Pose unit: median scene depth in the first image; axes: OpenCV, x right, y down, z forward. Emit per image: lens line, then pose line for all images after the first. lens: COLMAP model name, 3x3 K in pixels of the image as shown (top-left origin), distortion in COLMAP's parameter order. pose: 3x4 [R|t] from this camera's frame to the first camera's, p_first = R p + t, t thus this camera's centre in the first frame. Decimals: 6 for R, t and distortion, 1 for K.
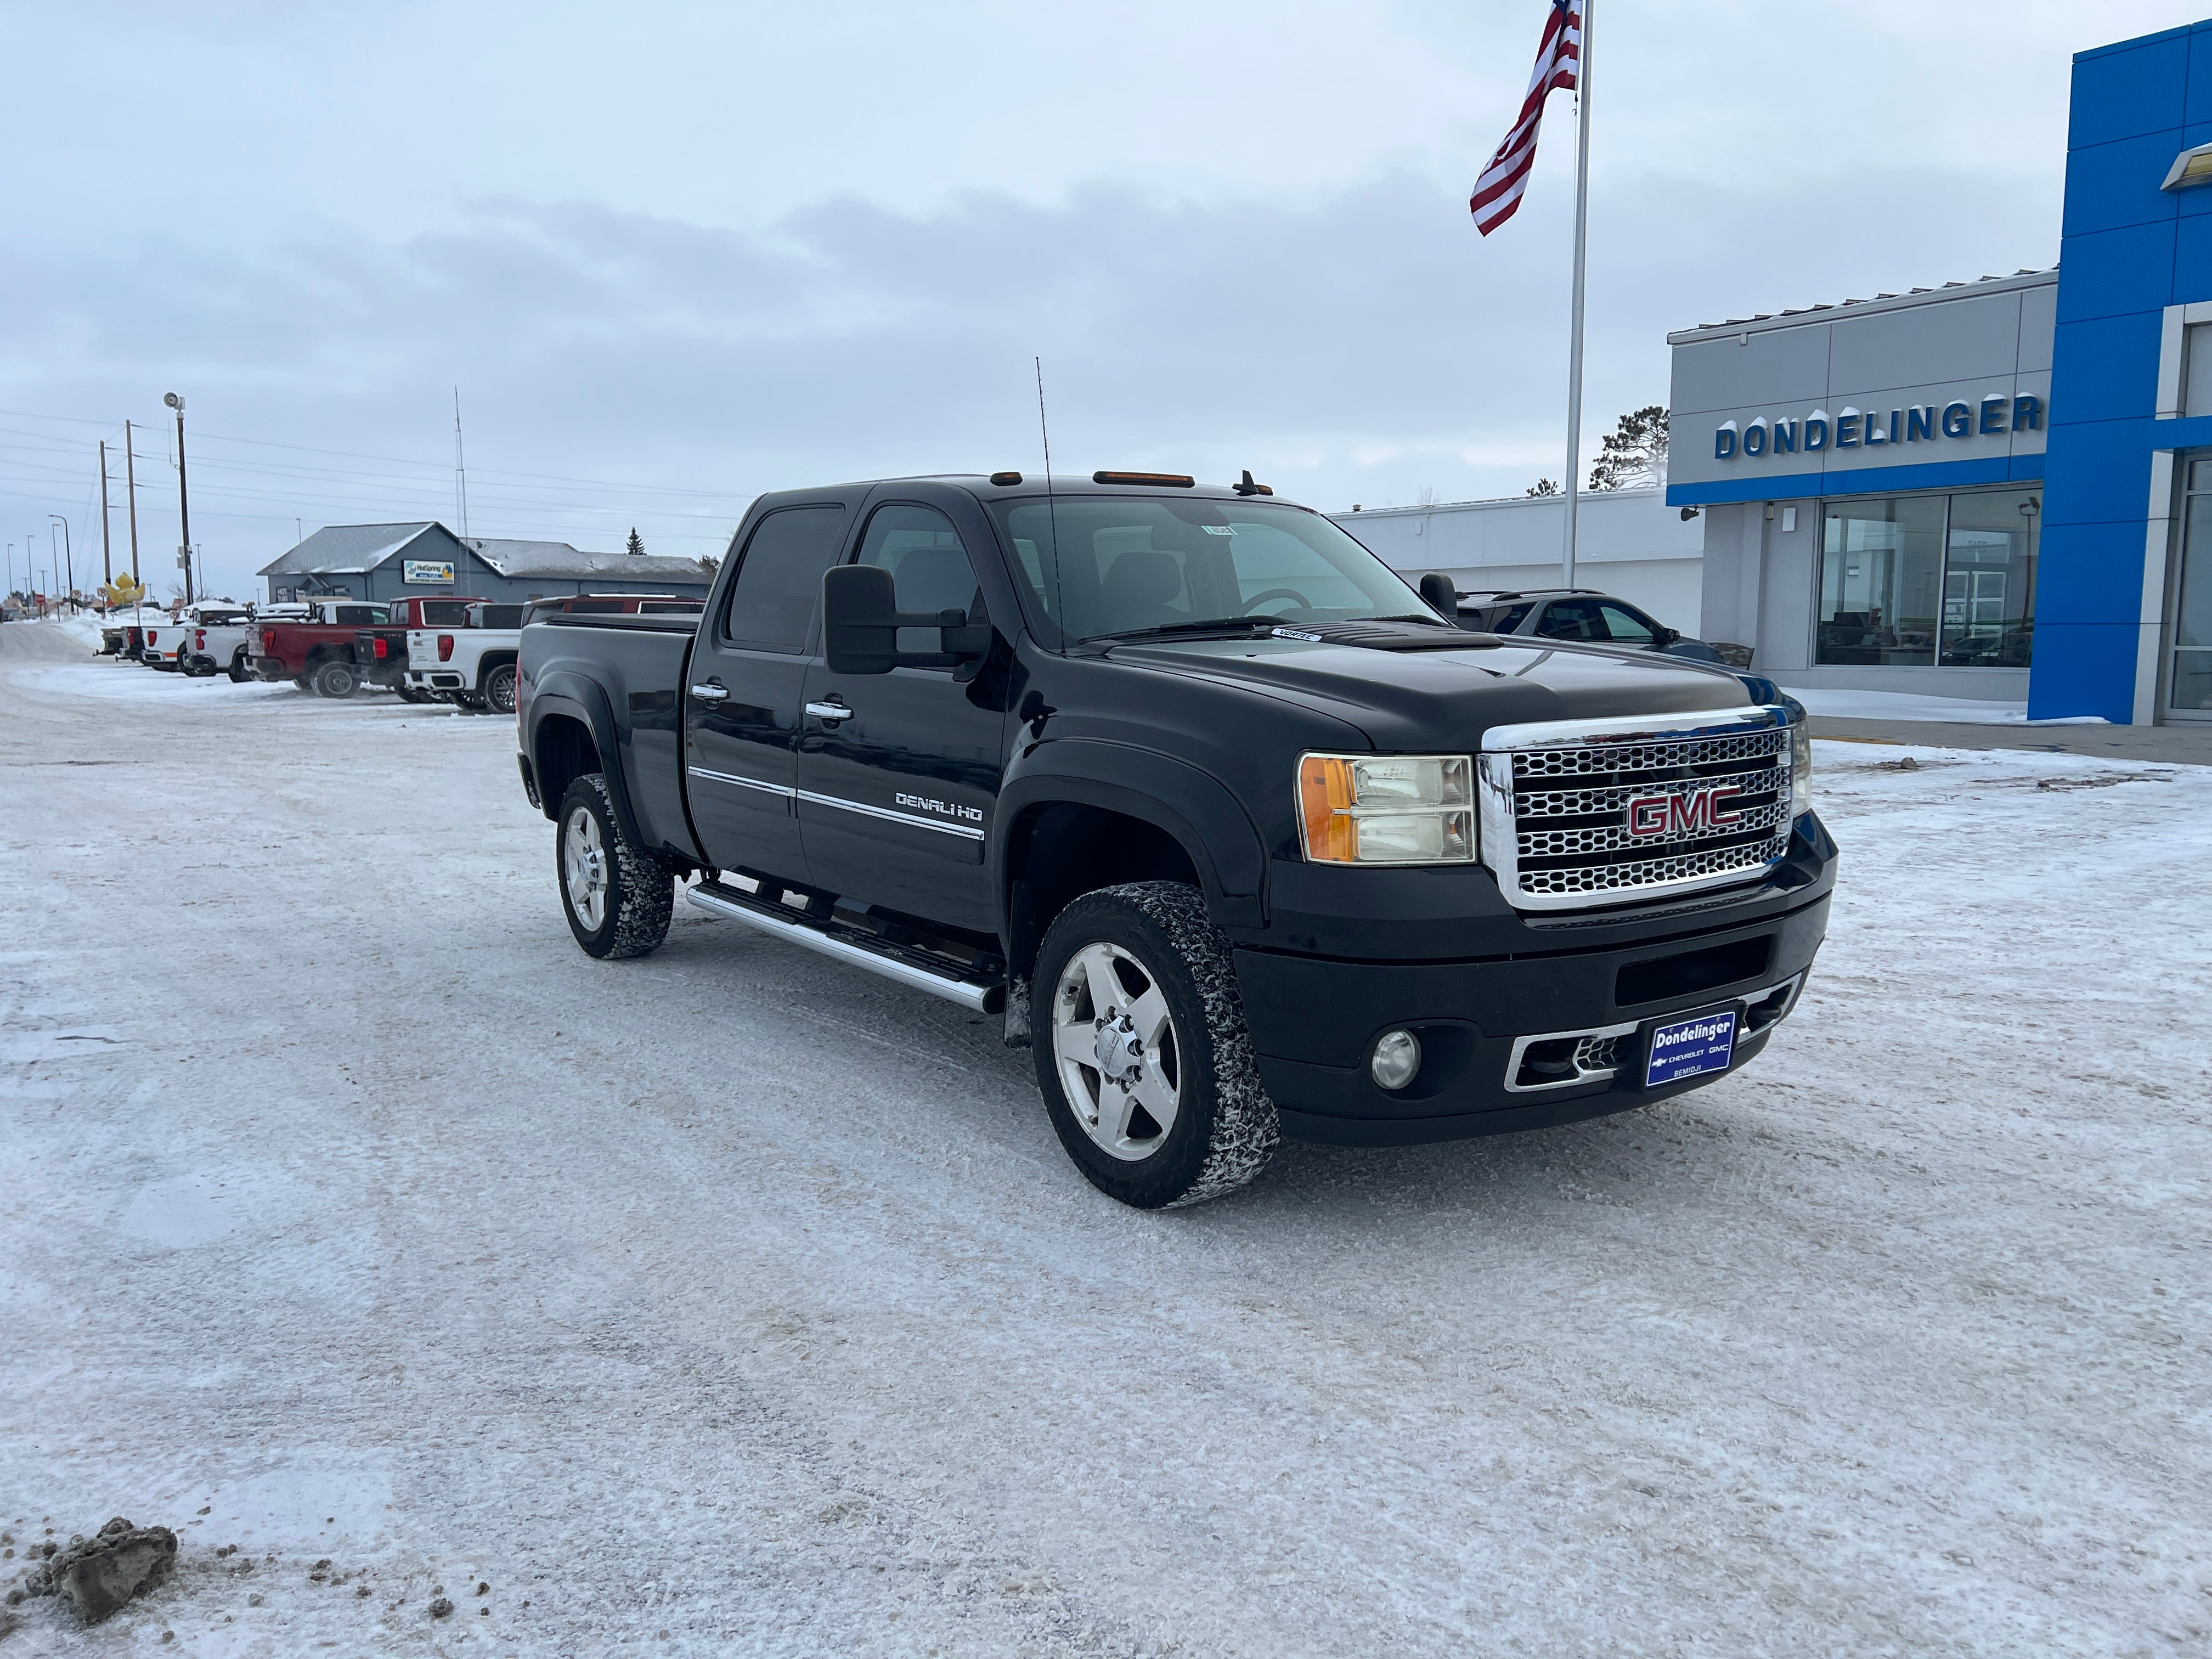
lens RADIAL K [[1654.8, 0, 1112.6], [0, 1654.8, 815.0], [0, 0, 1]] dist [0.056866, -0.059632]
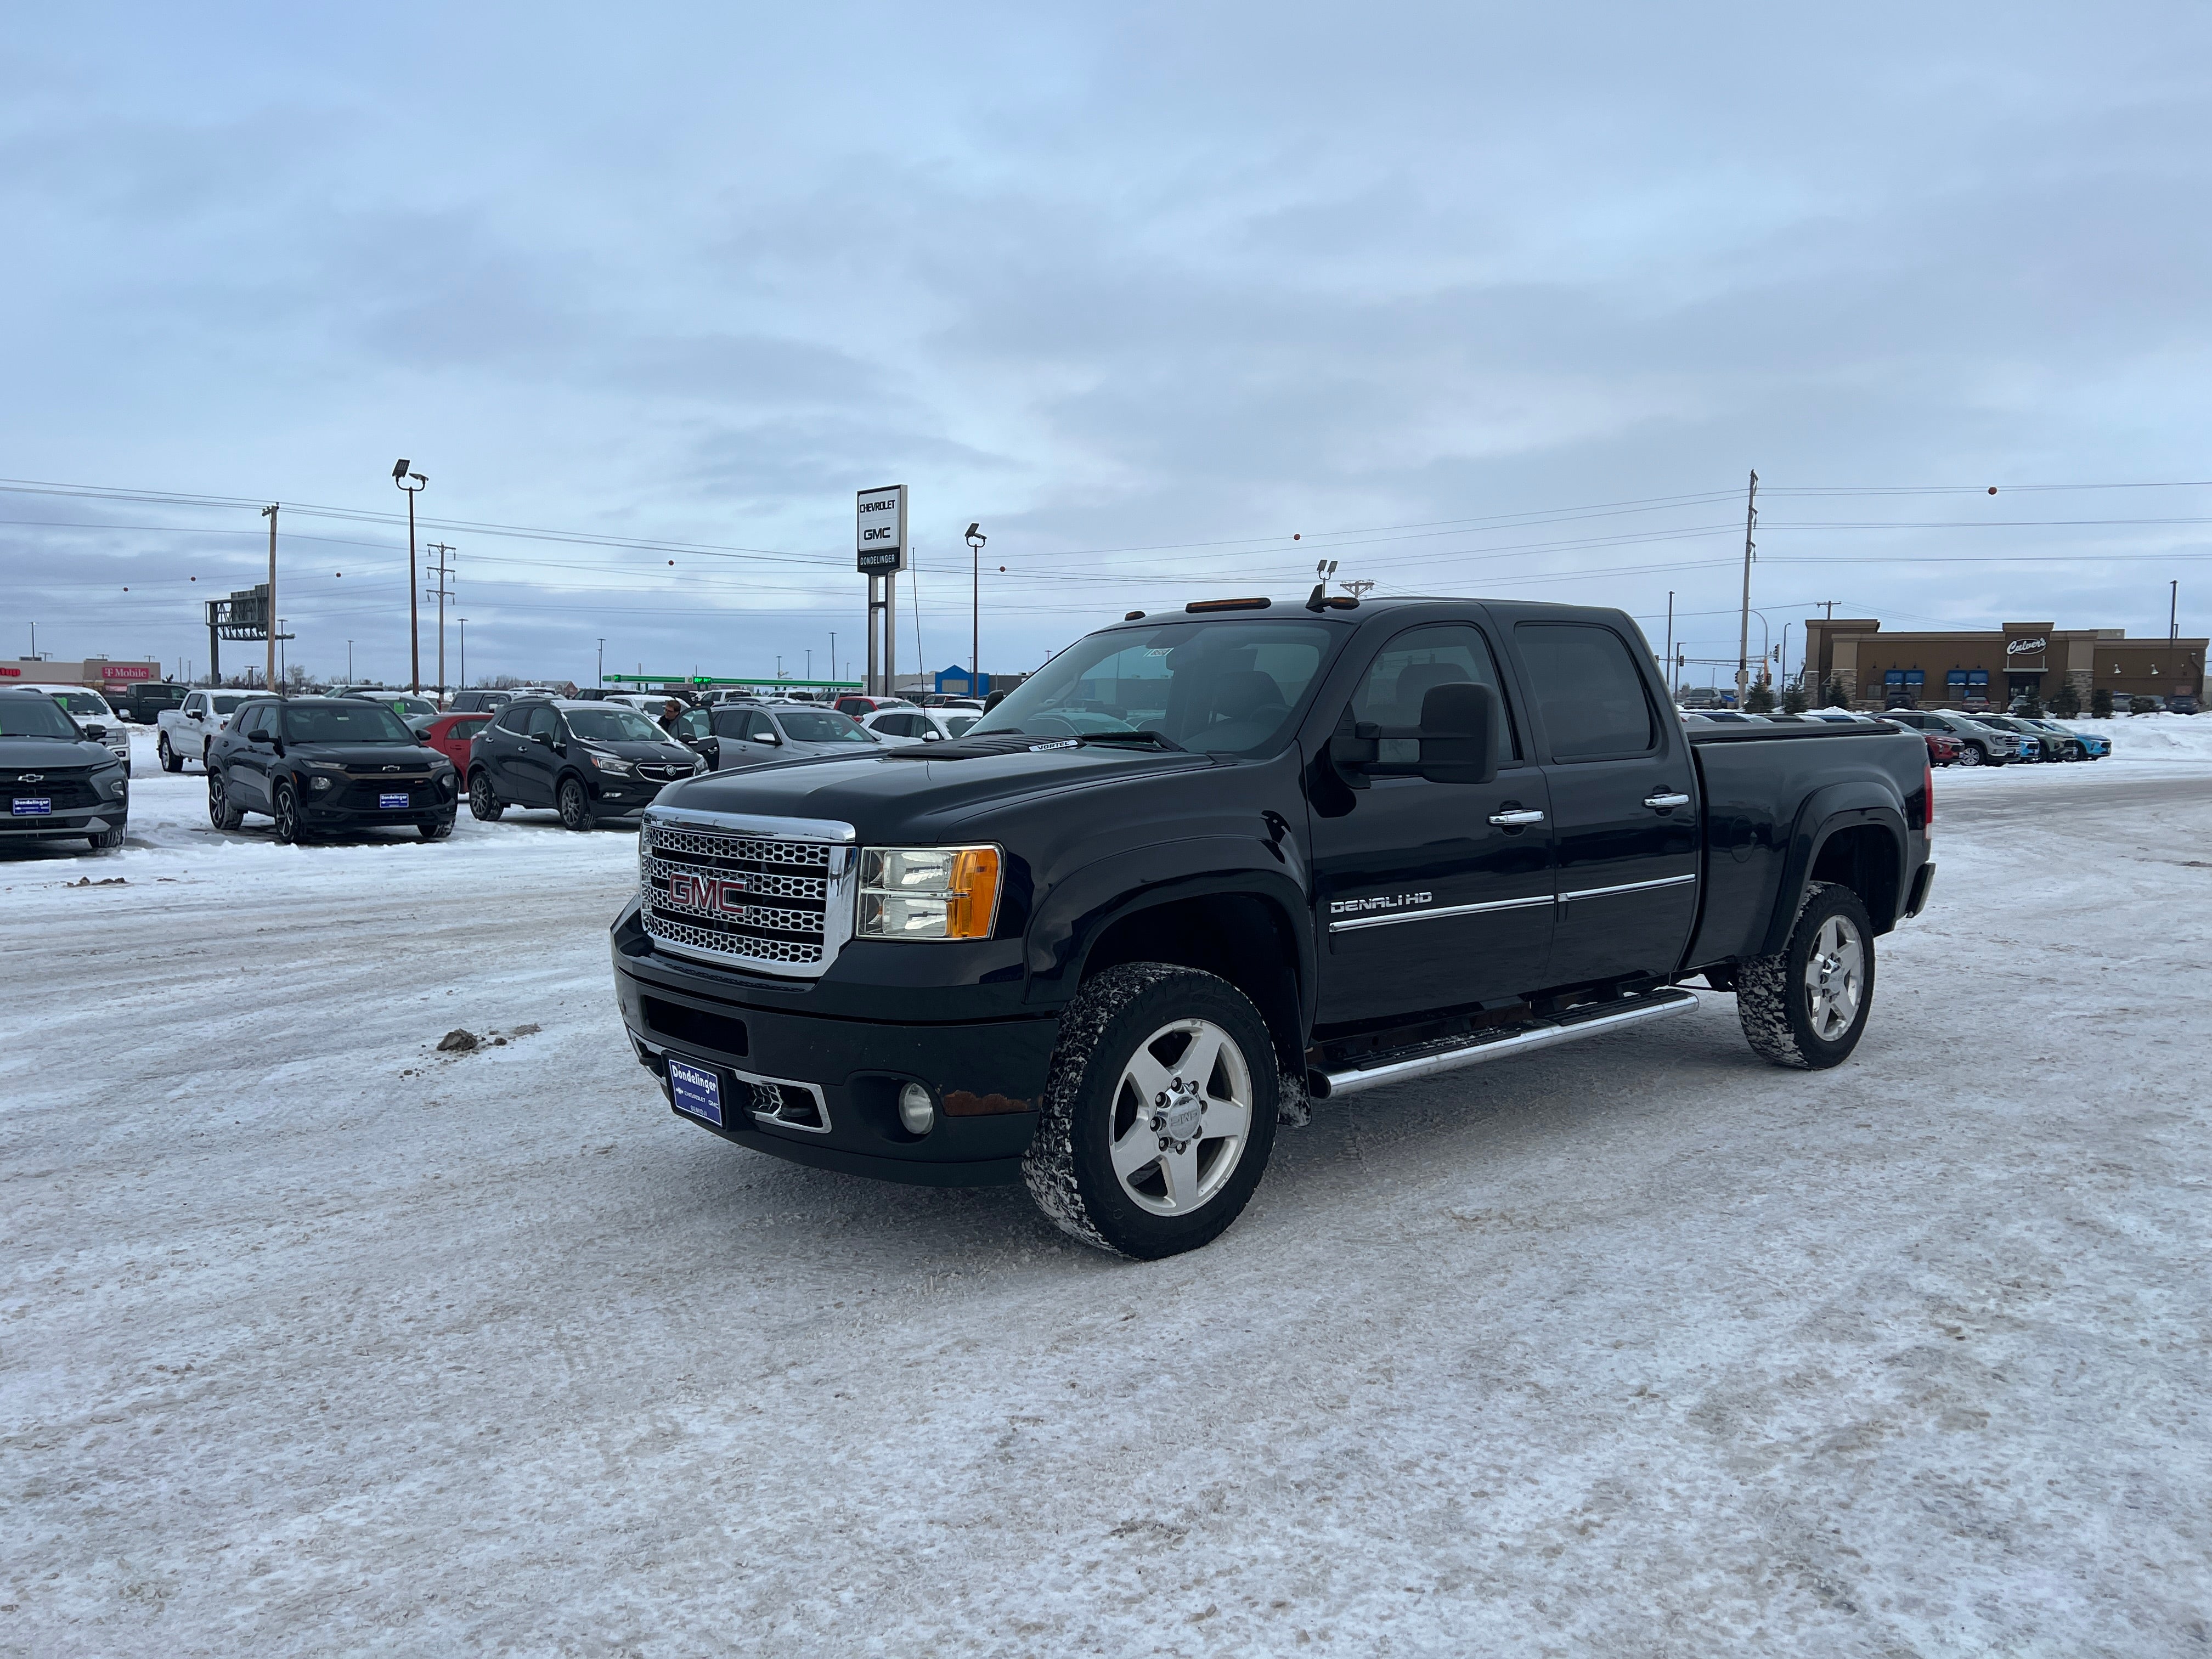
lens RADIAL K [[1654.8, 0, 1112.6], [0, 1654.8, 815.0], [0, 0, 1]] dist [0.056866, -0.059632]
pose [[0.099313, 0.068140, -0.992720, 1.441870], [-0.126124, 0.990468, 0.055368, -0.149562], [0.987031, 0.119707, 0.106961, 1.064469]]
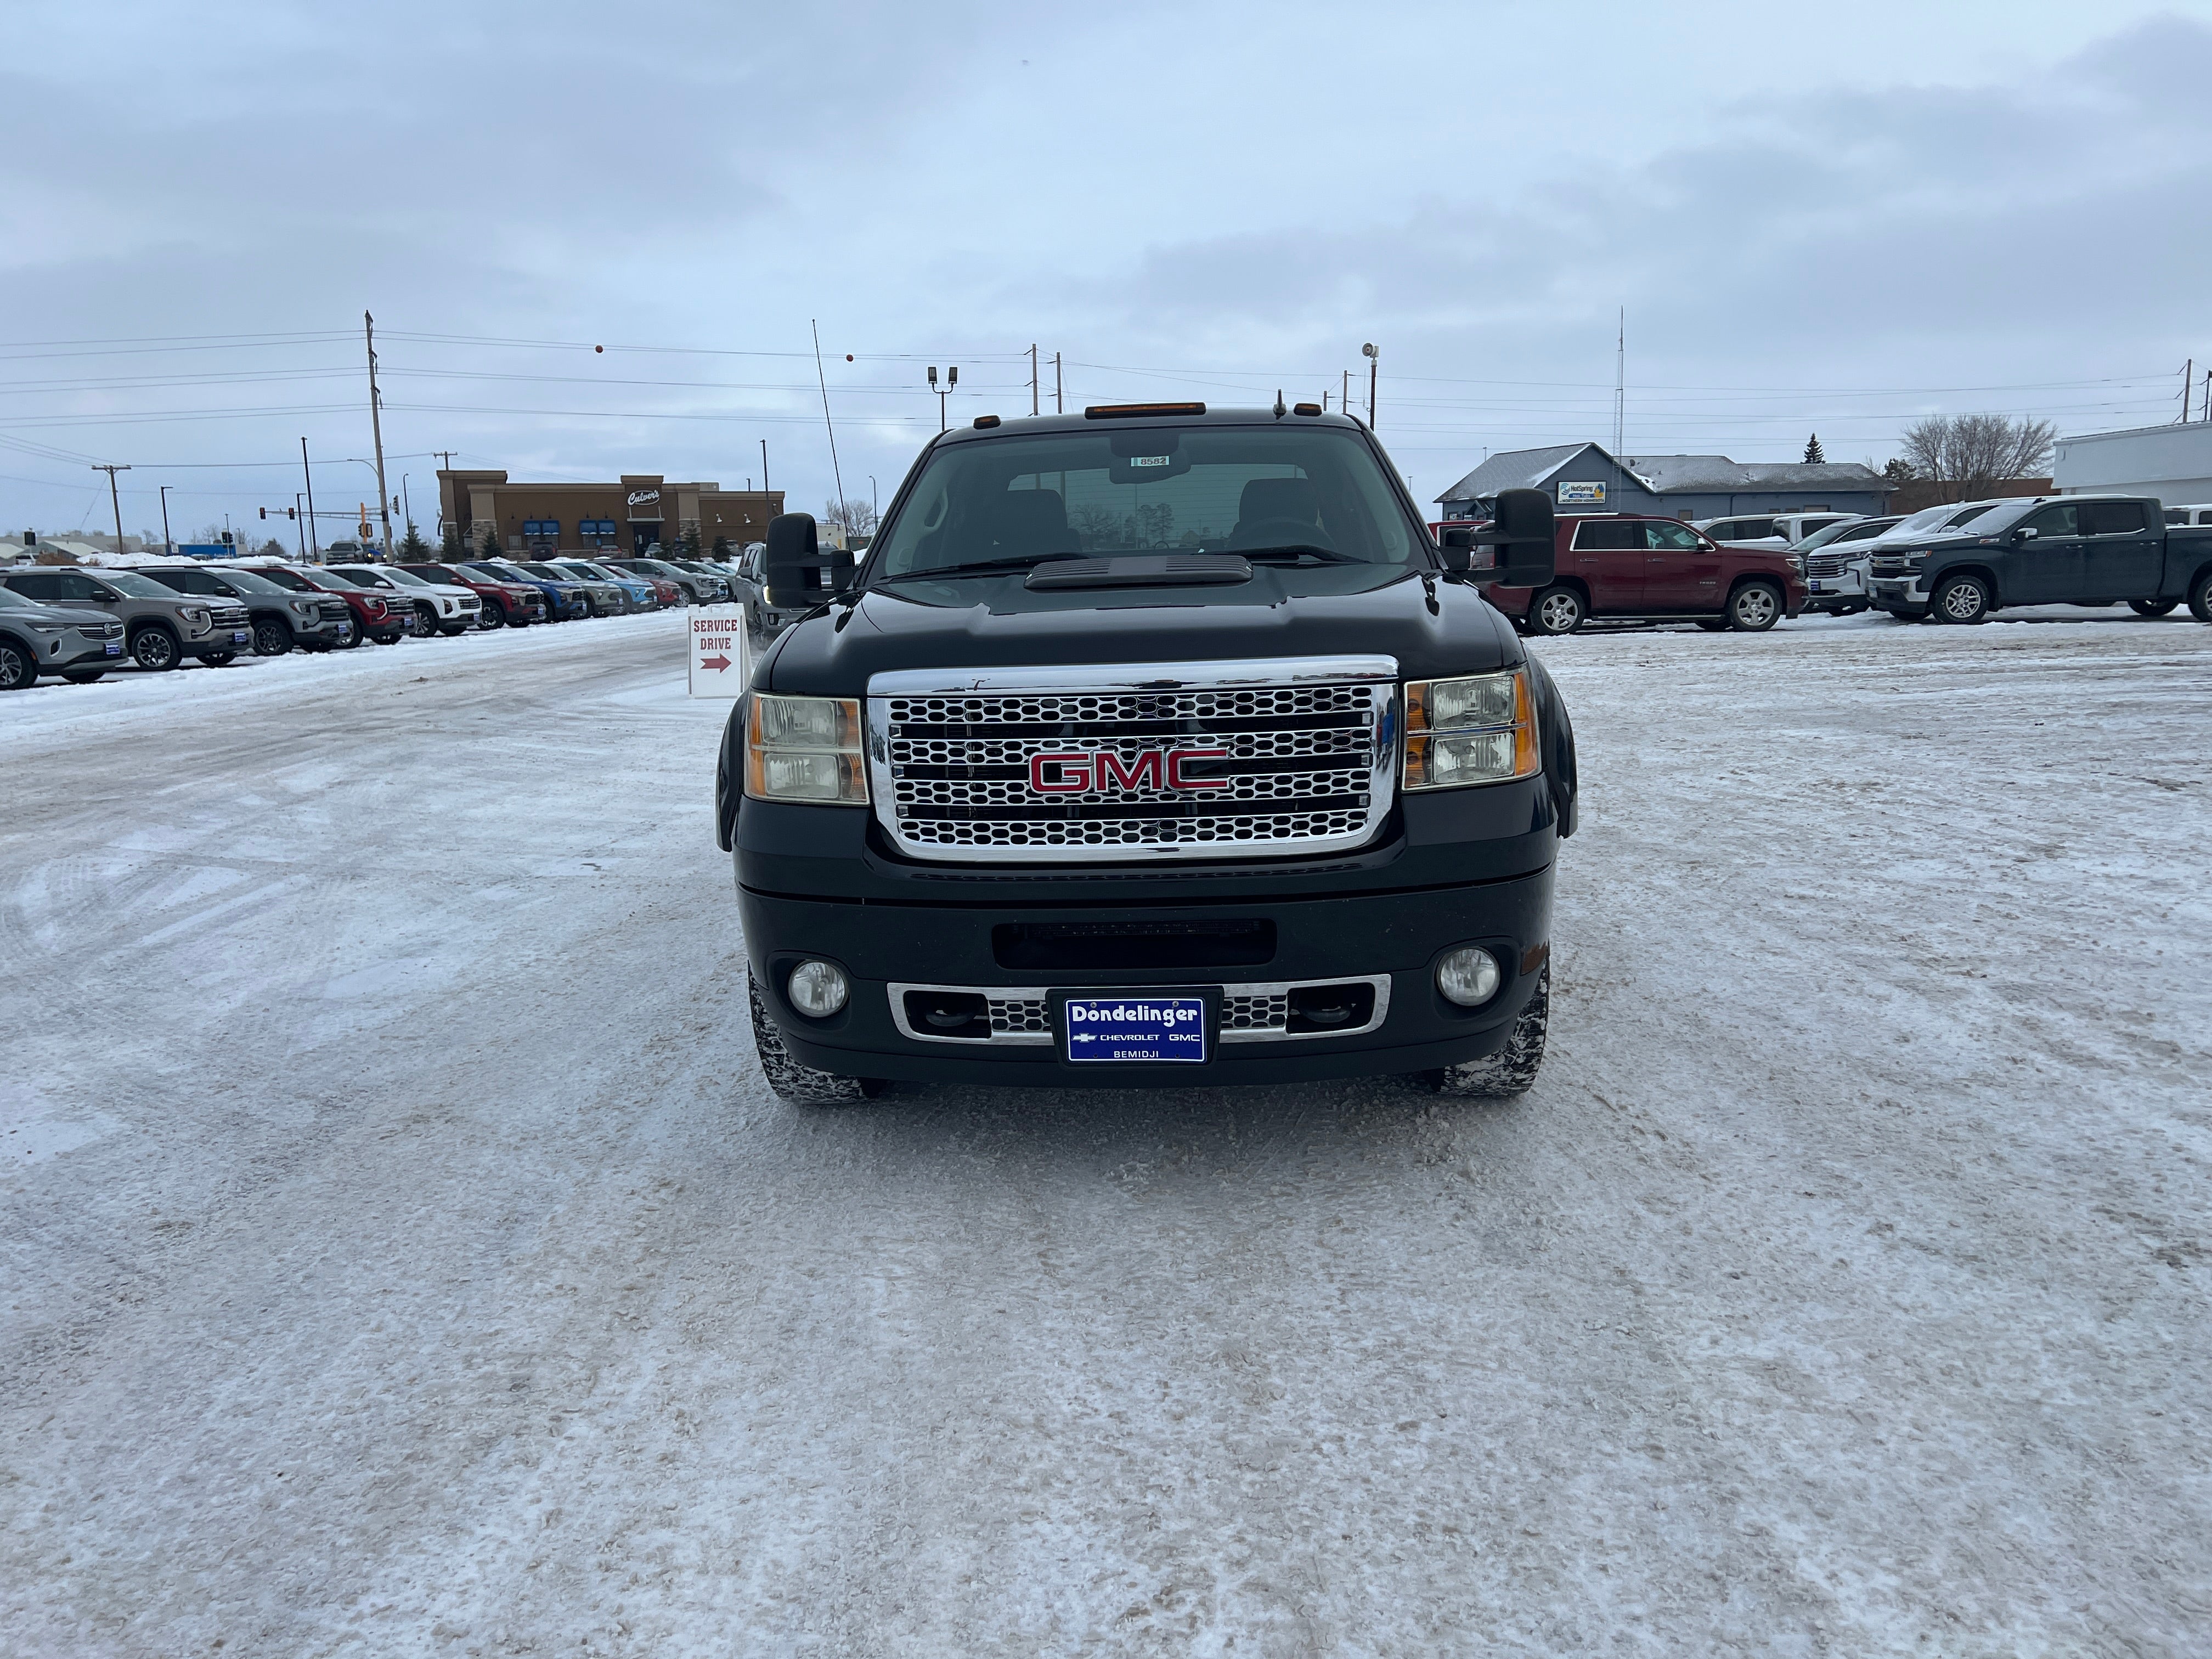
lens RADIAL K [[1654.8, 0, 1112.6], [0, 1654.8, 815.0], [0, 0, 1]] dist [0.056866, -0.059632]
pose [[0.775375, 0.083275, -0.625986, 0.830973], [-0.051944, 0.996319, 0.068199, -0.036096], [0.629361, -0.020363, 0.776846, 0.273258]]
